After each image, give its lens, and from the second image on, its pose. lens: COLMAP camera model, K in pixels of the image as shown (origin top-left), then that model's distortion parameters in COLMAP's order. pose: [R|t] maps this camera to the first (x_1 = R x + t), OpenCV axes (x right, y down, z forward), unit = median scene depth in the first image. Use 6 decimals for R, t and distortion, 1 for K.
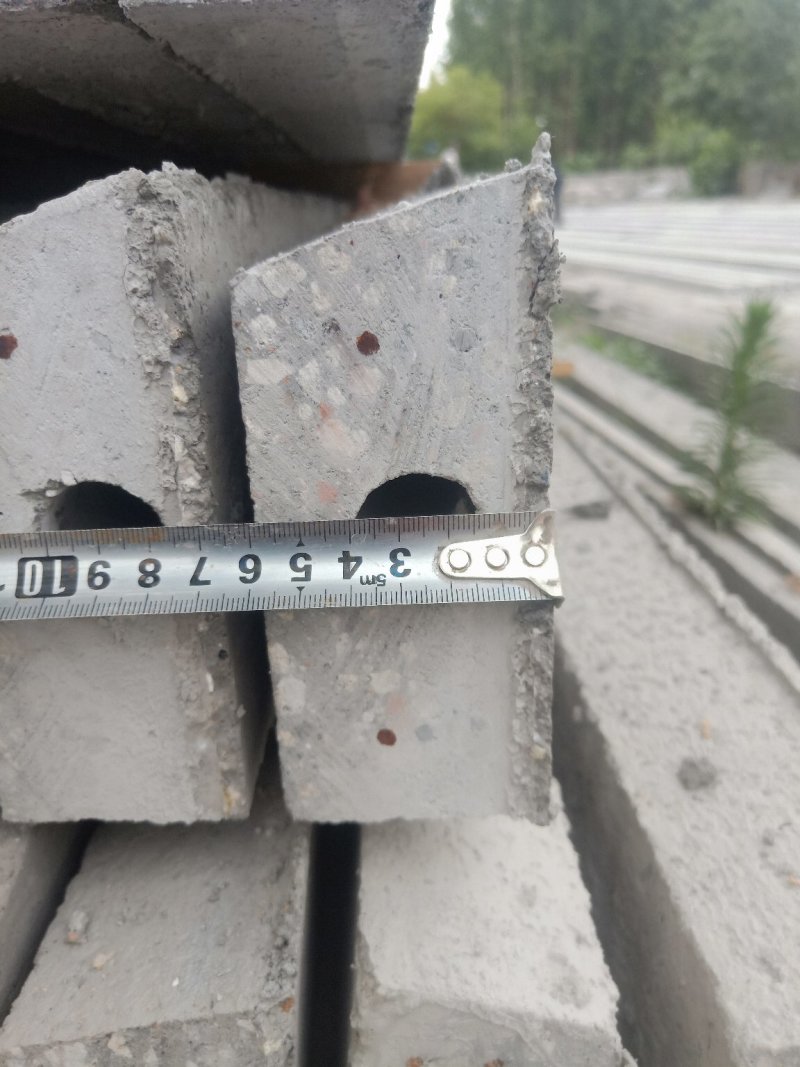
lens RADIAL K [[835.3, 0, 412.0], [0, 835.3, 549.7], [0, 0, 1]] dist [0.028822, -0.026860]
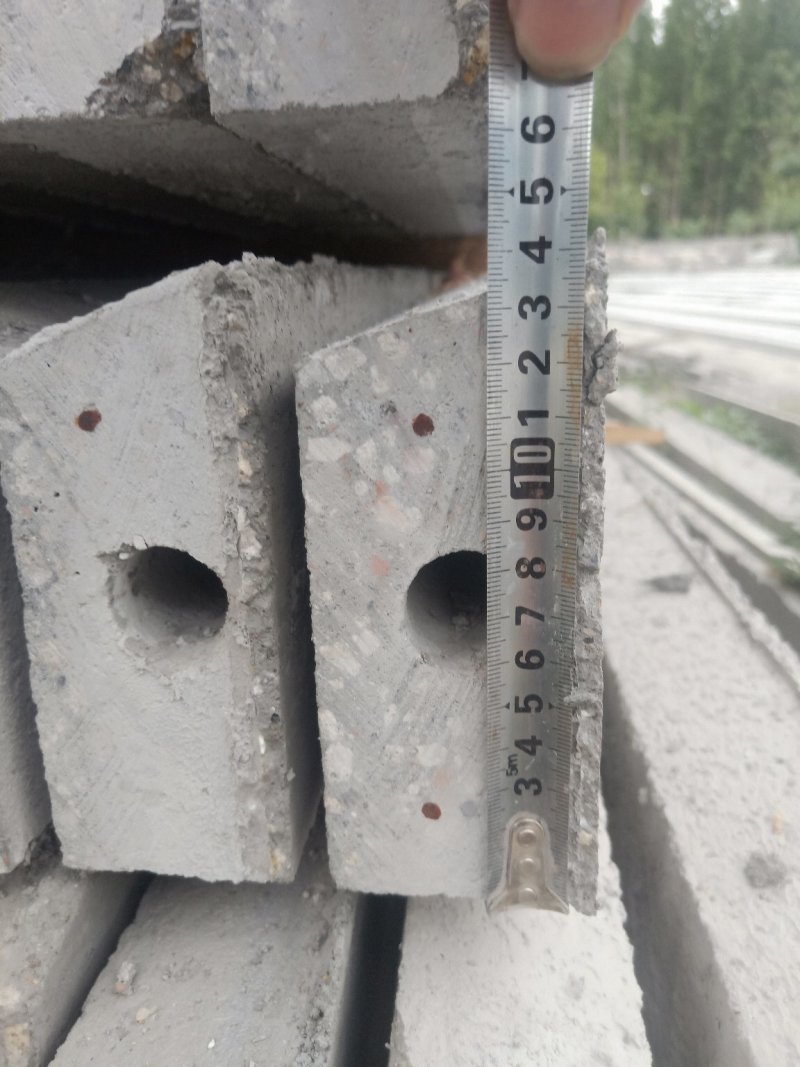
lens RADIAL K [[835.3, 0, 412.7], [0, 835.3, 553.6], [0, 0, 1]] dist [0.028822, -0.026860]
pose [[0.993598, 0.038120, -0.106346, 0.042358], [-0.044846, 0.997094, -0.061590, -0.019889], [0.103689, 0.065965, 0.992420, -0.013842]]
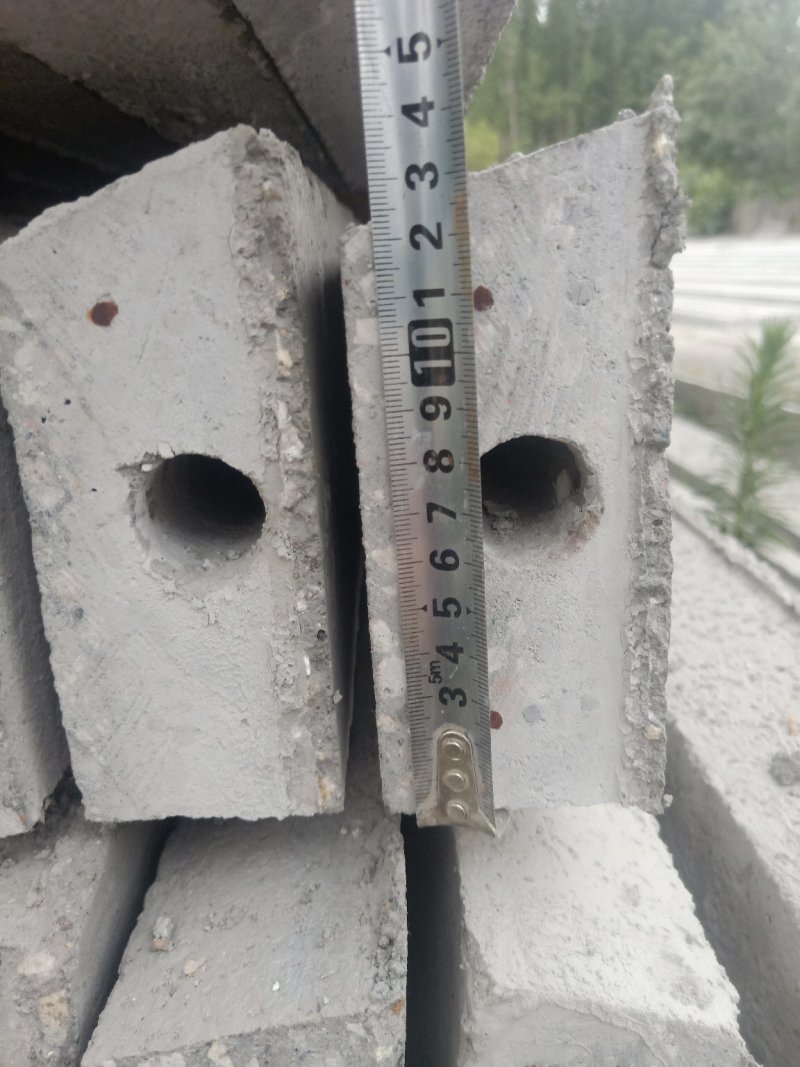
lens RADIAL K [[835.3, 0, 417.9], [0, 835.3, 548.2], [0, 0, 1]] dist [0.028822, -0.026860]
pose [[0.999789, -0.020424, -0.002369, -0.108581], [0.020288, 0.998657, -0.047671, 0.072087], [0.003340, 0.047613, 0.998860, 0.037738]]
